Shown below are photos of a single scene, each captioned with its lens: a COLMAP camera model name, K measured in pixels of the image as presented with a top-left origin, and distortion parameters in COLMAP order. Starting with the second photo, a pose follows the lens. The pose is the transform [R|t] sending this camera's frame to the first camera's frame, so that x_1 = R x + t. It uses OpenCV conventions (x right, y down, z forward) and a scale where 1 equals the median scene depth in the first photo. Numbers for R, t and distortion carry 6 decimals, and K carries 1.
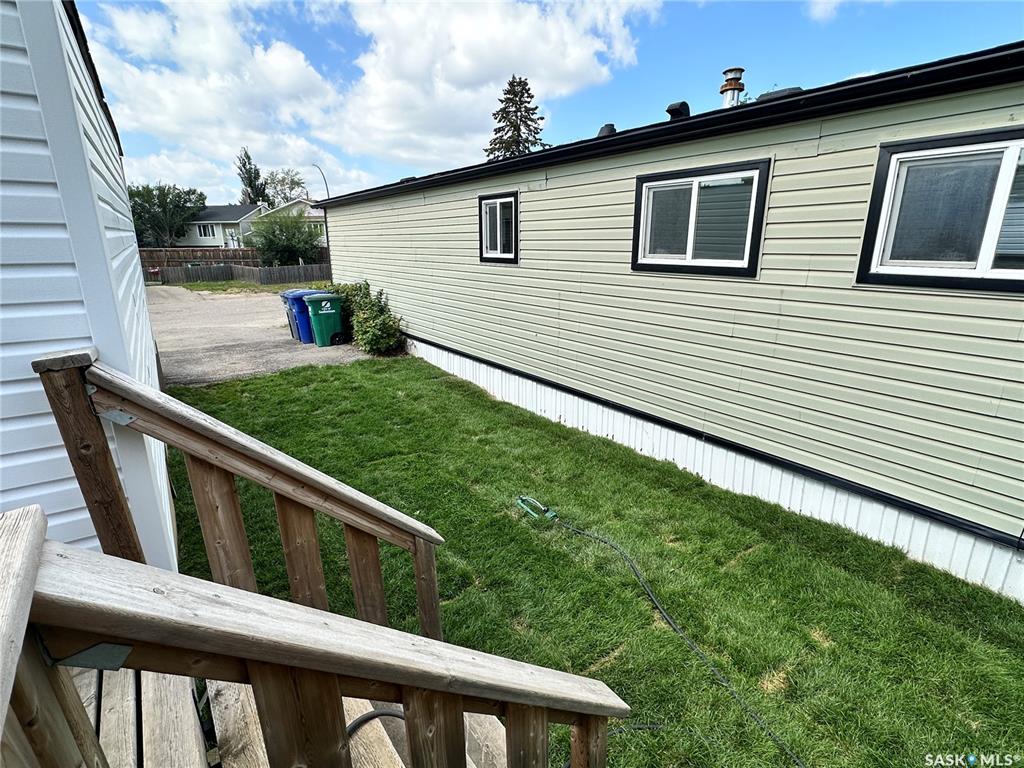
lens RADIAL K [[494.9, 0, 508.7], [0, 494.9, 381.9], [0, 0, 1]] dist [-0.012010, 0.000130]
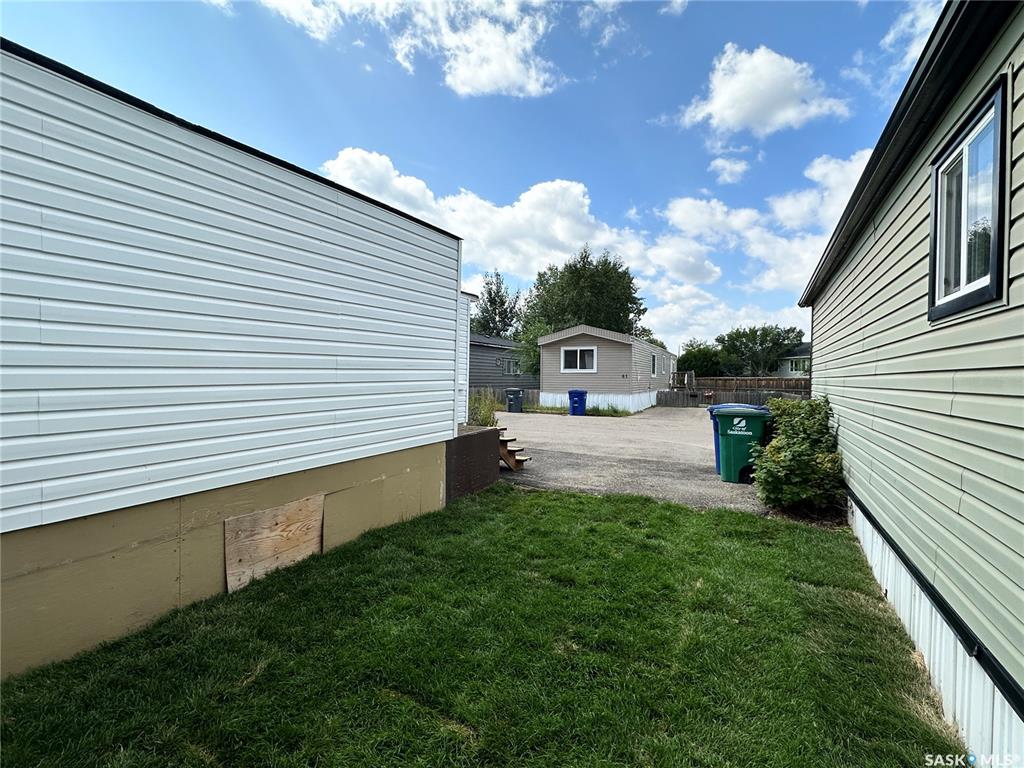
lens RADIAL K [[494.9, 0, 508.7], [0, 494.9, 381.9], [0, 0, 1]] dist [-0.012010, 0.000130]
pose [[0.459971, 0.016342, -0.887783, 0.095975], [-0.255729, 0.959905, -0.114827, -0.048969], [0.850311, 0.279849, 0.445708, 0.400191]]
